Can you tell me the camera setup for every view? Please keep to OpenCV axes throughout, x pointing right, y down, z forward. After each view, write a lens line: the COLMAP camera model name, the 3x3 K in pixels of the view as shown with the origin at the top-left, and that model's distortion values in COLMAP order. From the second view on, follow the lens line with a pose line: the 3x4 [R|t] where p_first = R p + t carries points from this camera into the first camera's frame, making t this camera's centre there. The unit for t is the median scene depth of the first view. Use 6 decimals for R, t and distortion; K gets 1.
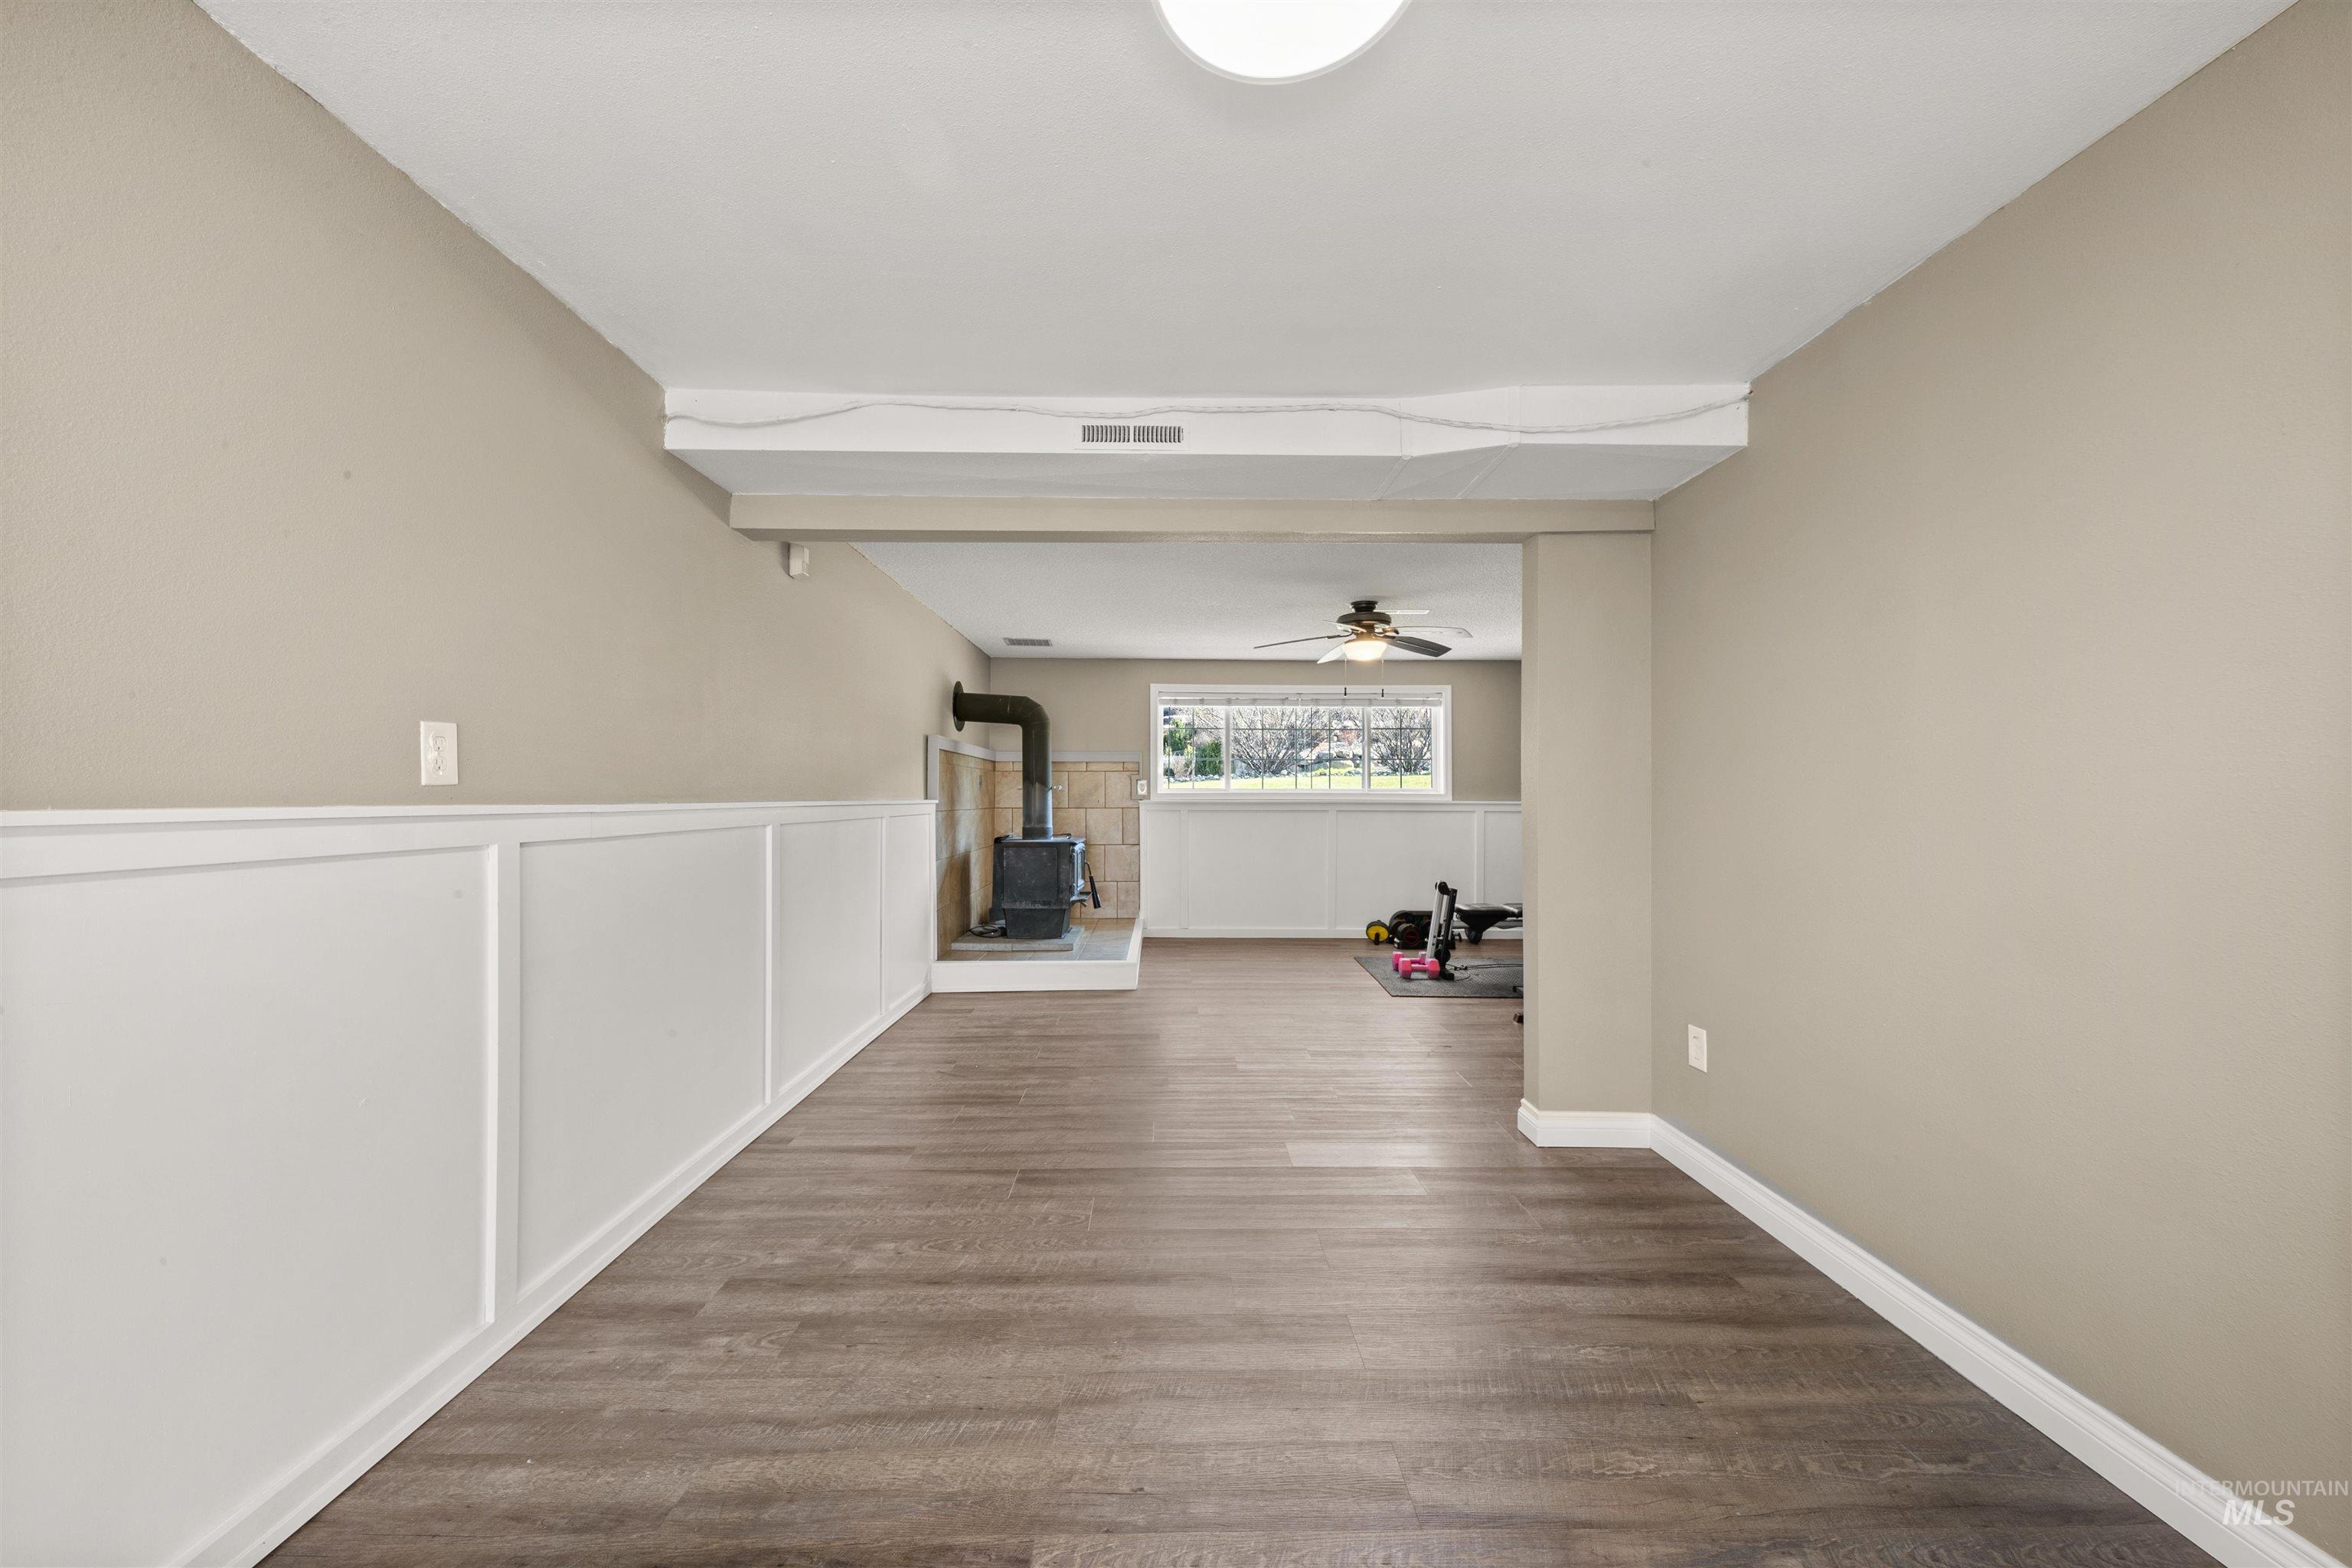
lens RADIAL K [[833.5, 0, 1169.9], [0, 833.5, 777.3], [0, 0, 1]] dist [-0.000529, -0.000077]
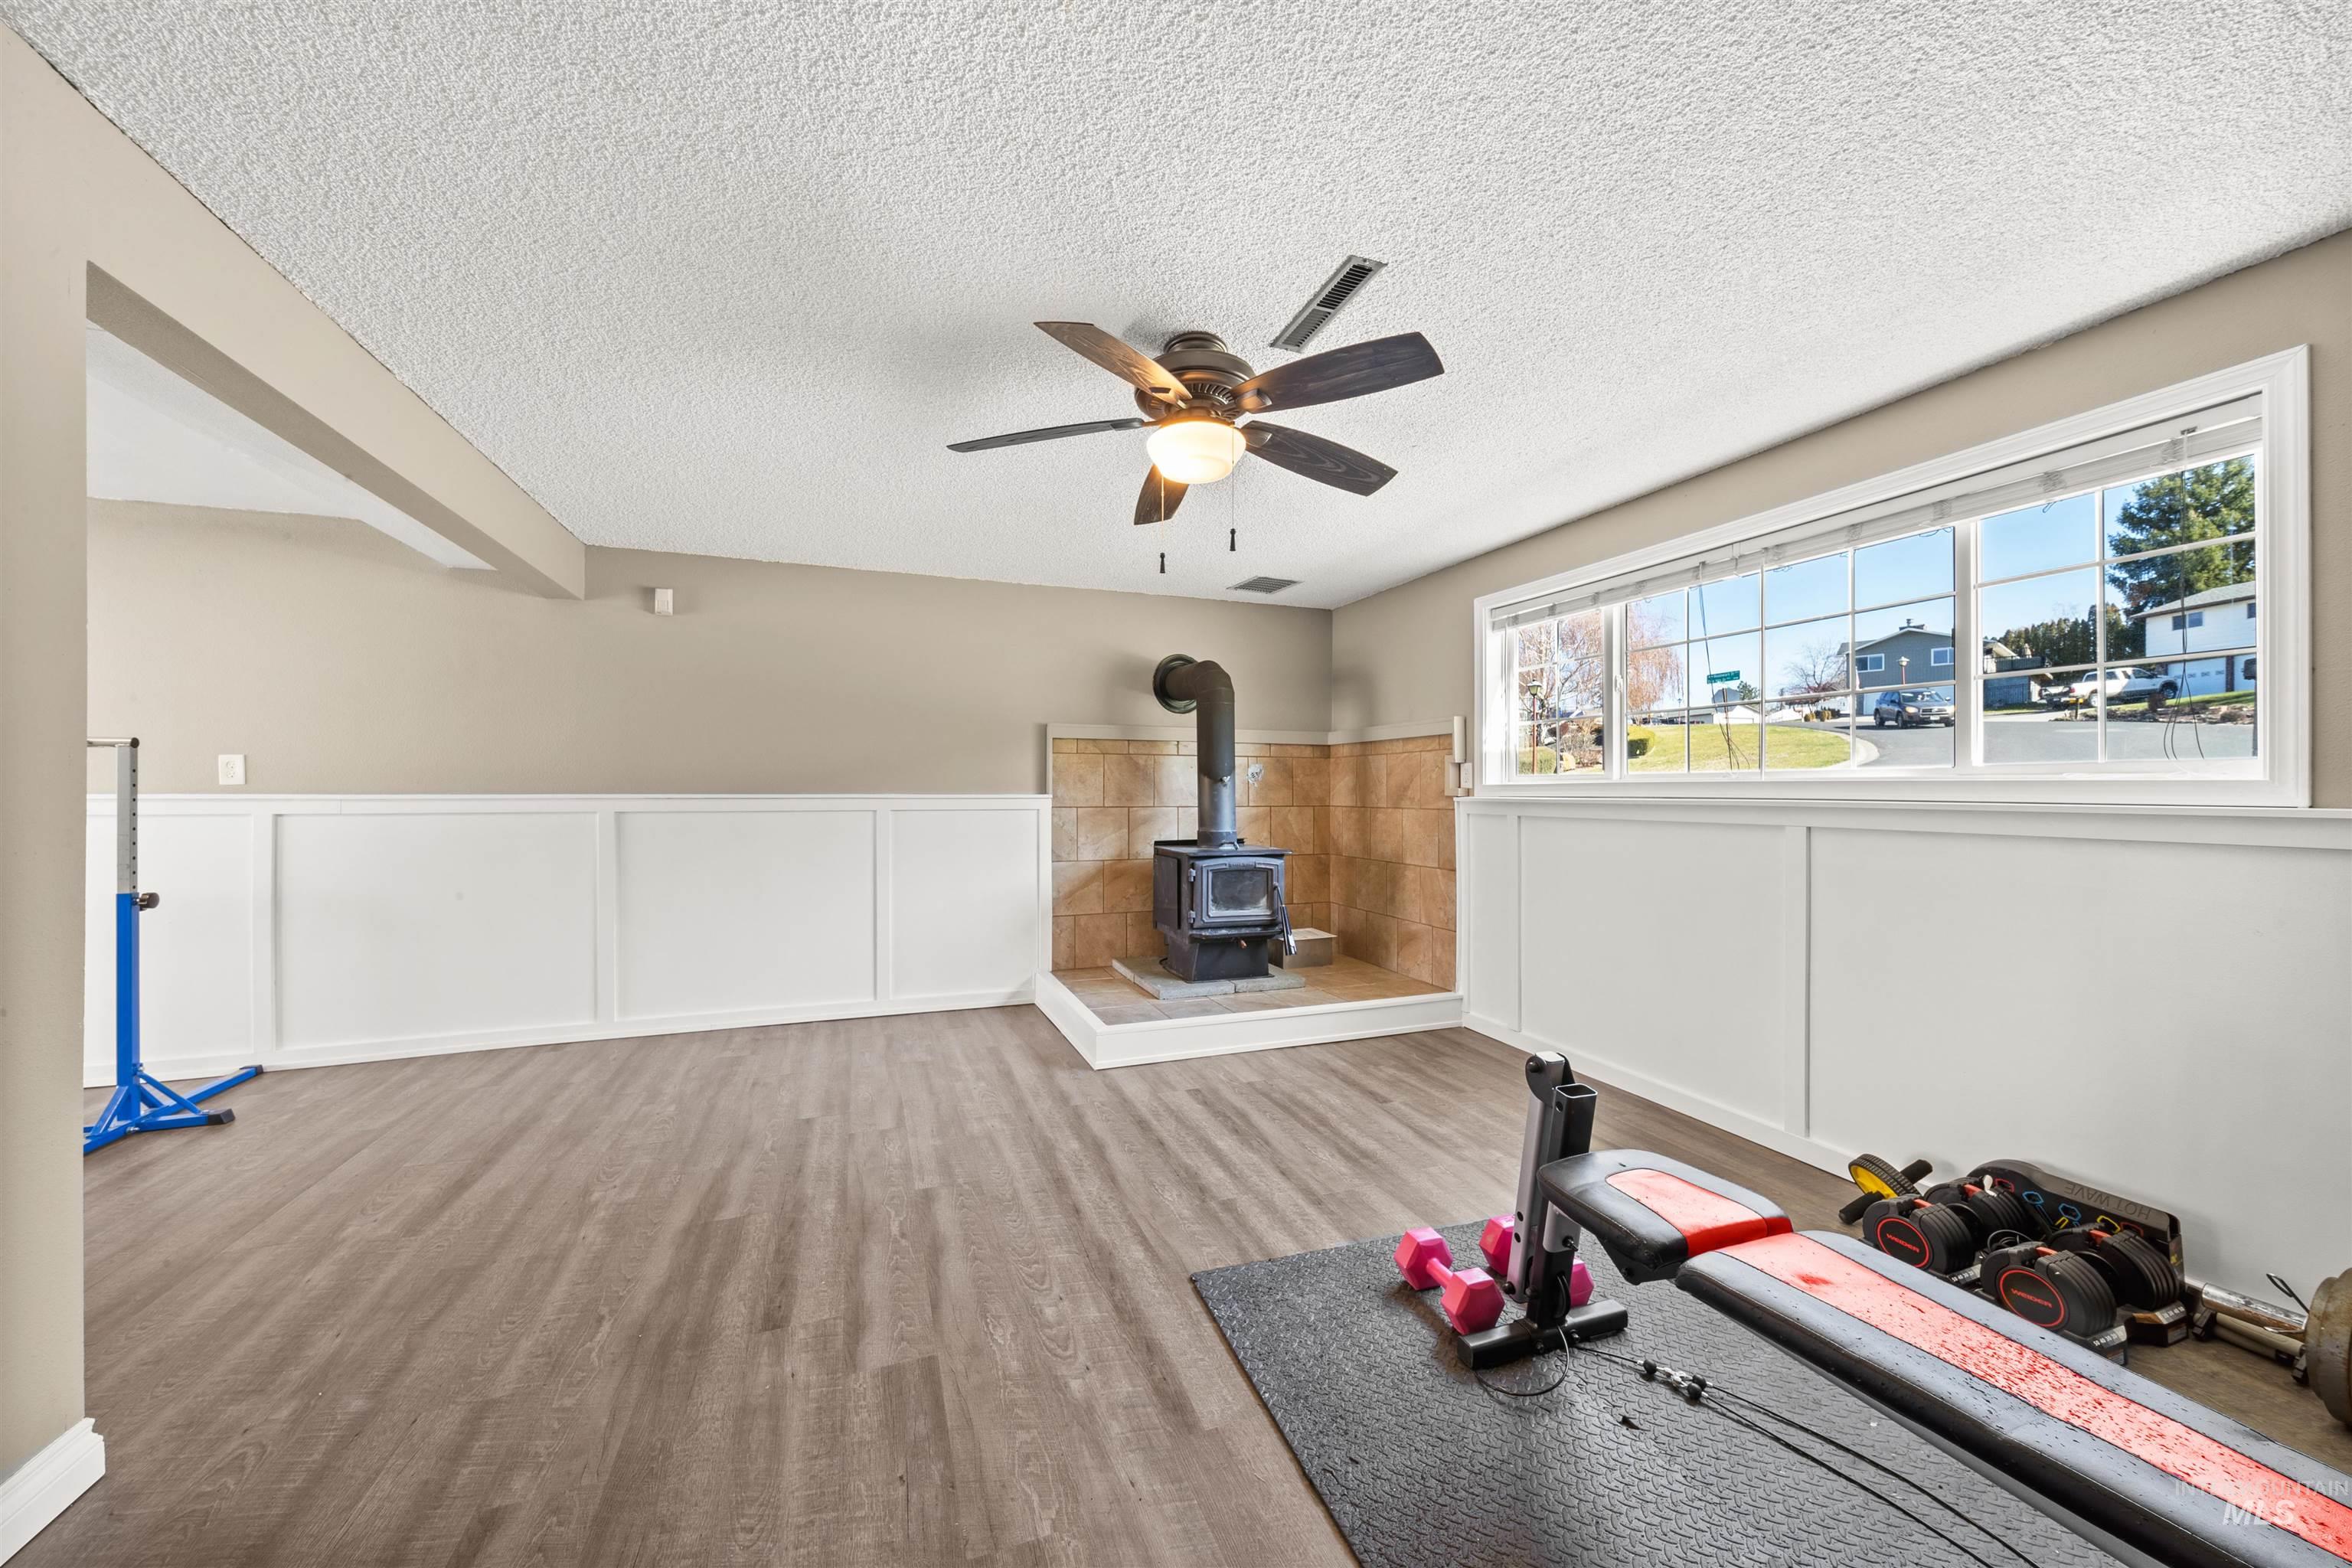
lens RADIAL K [[844.8, 0, 1176.0], [0, 844.8, 784.0], [0, 0, 1]] dist [-0.000507, -0.000078]
pose [[0.343074, -0.007851, -0.939276, 0.584488], [0.020913, 0.999781, -0.000718, 0.018068], [0.939075, -0.019397, 0.343163, 0.757279]]
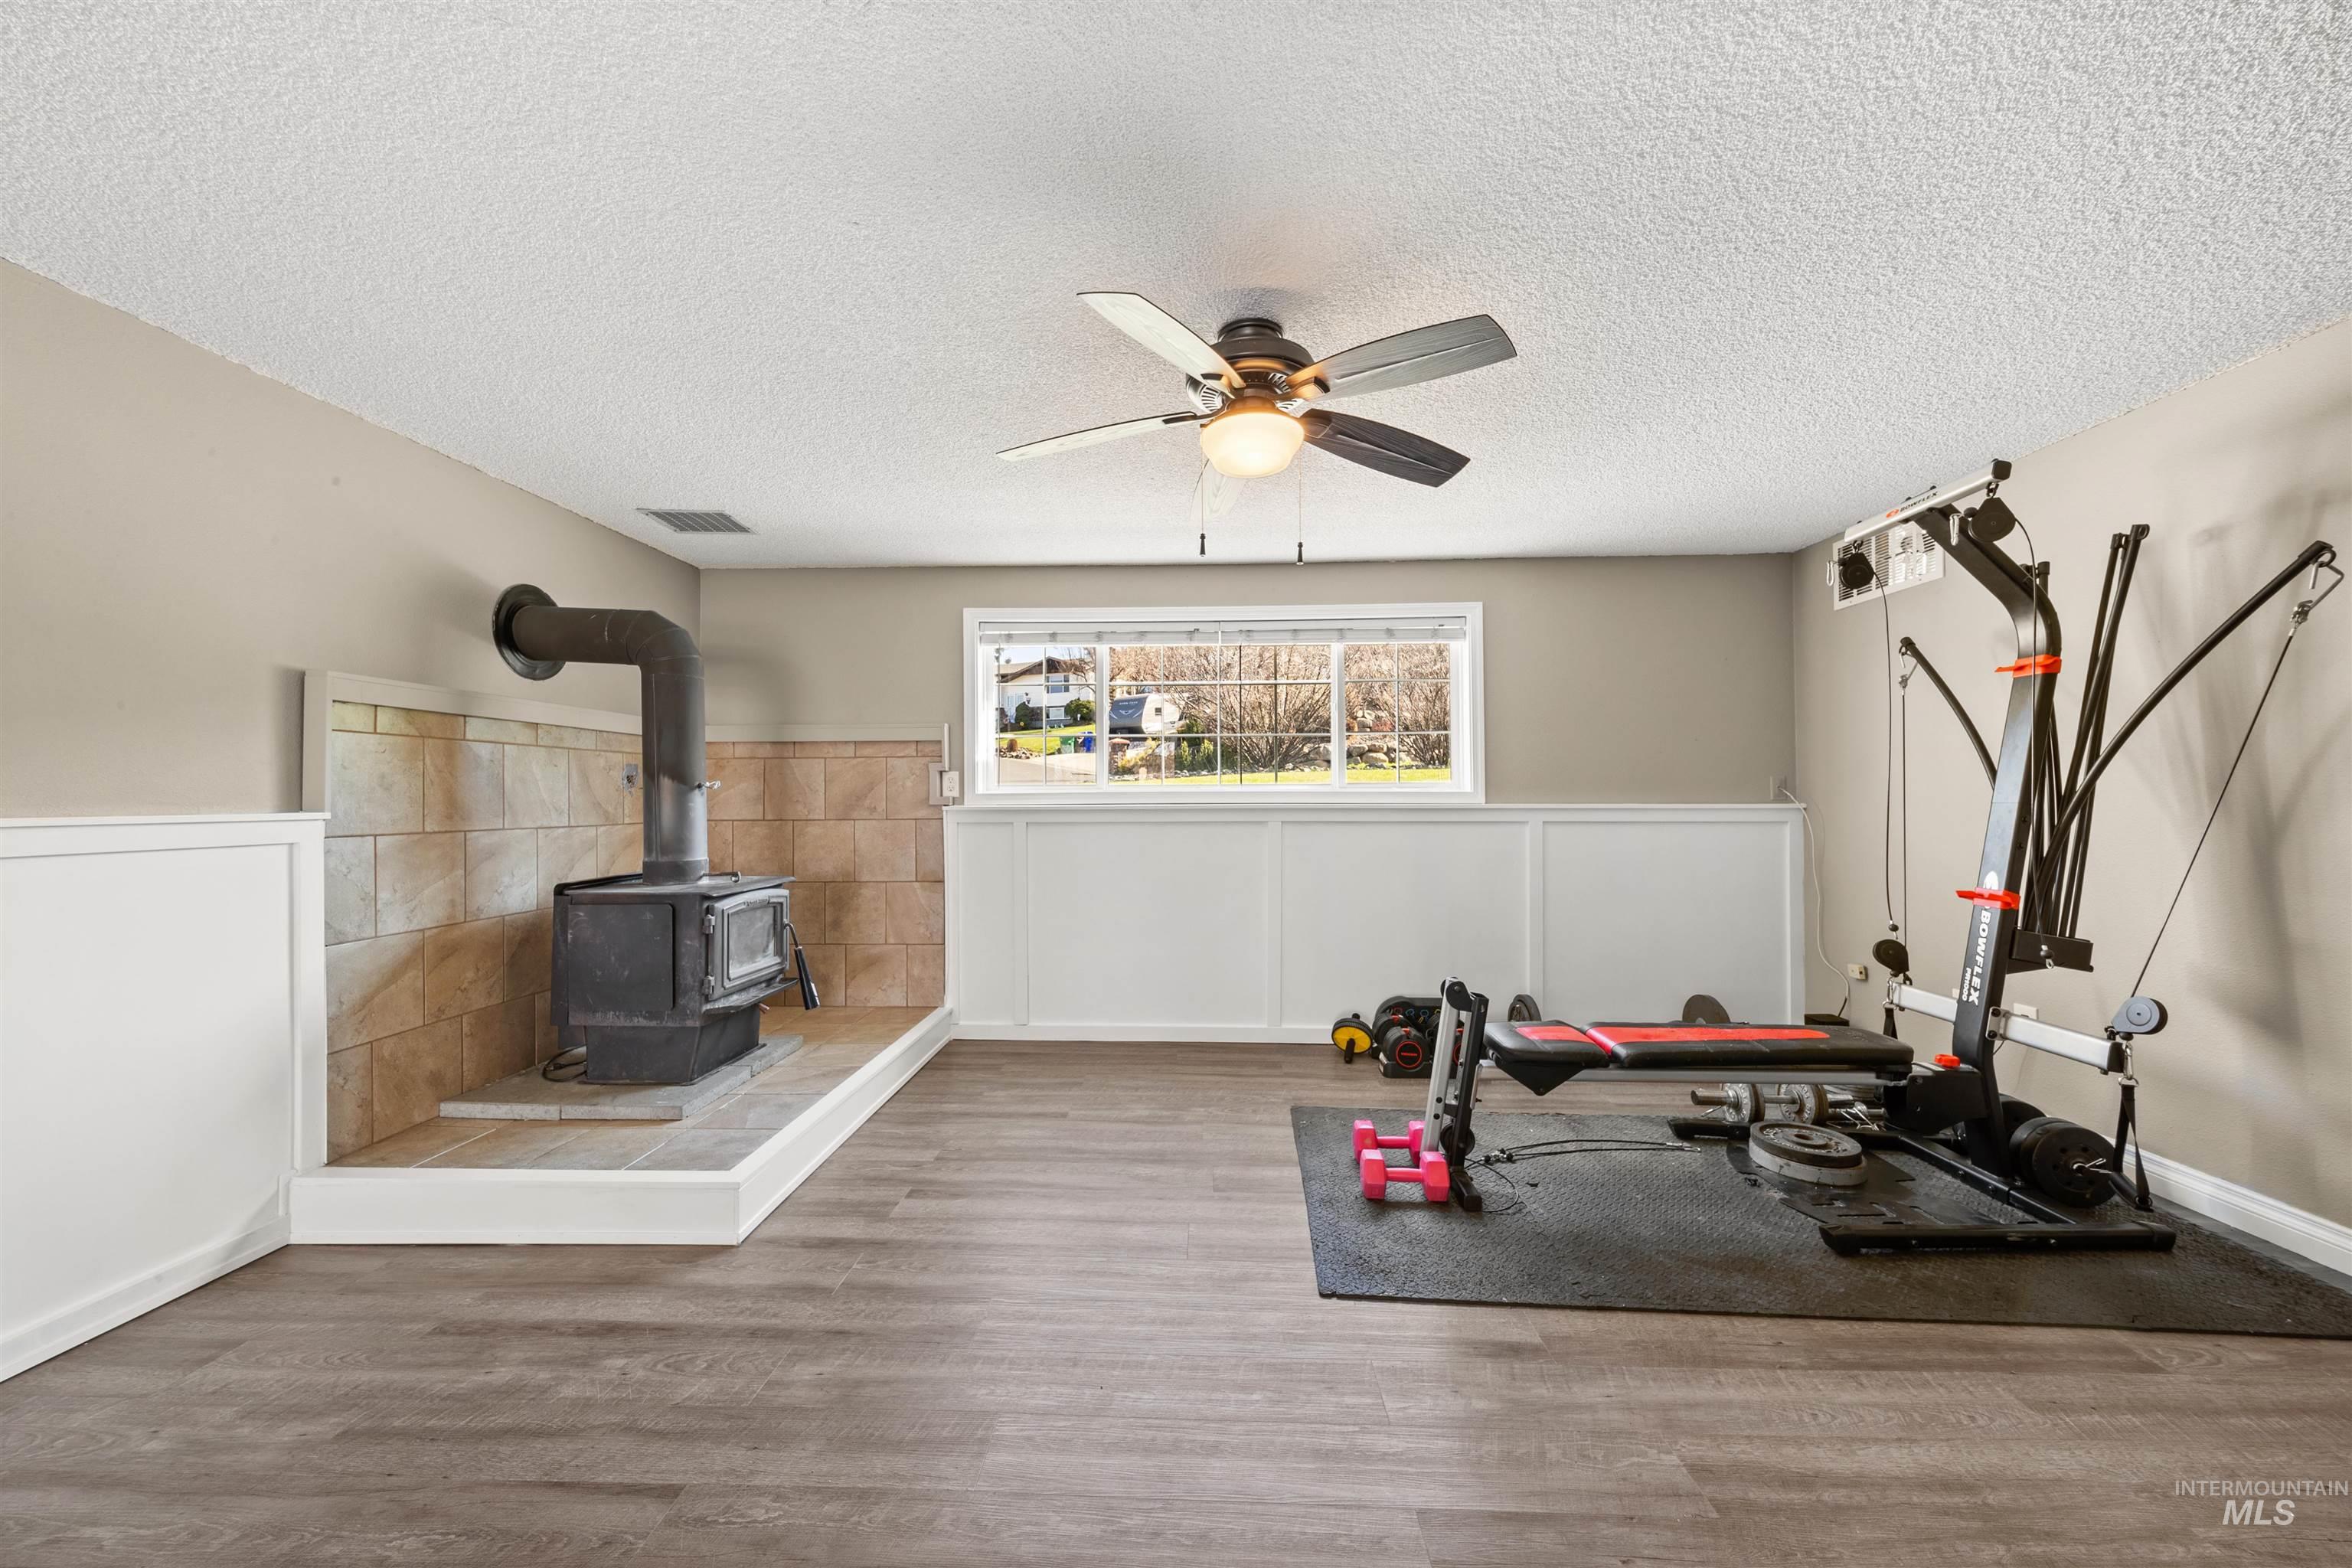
lens RADIAL K [[844.8, 0, 1176.0], [0, 844.8, 784.0], [0, 0, 1]] dist [-0.000507, -0.000078]
pose [[0.999075, -0.006452, -0.042519, 0.190866], [0.006824, 0.999940, 0.008616, 0.010193], [0.042461, -0.008898, 0.999059, 0.521596]]
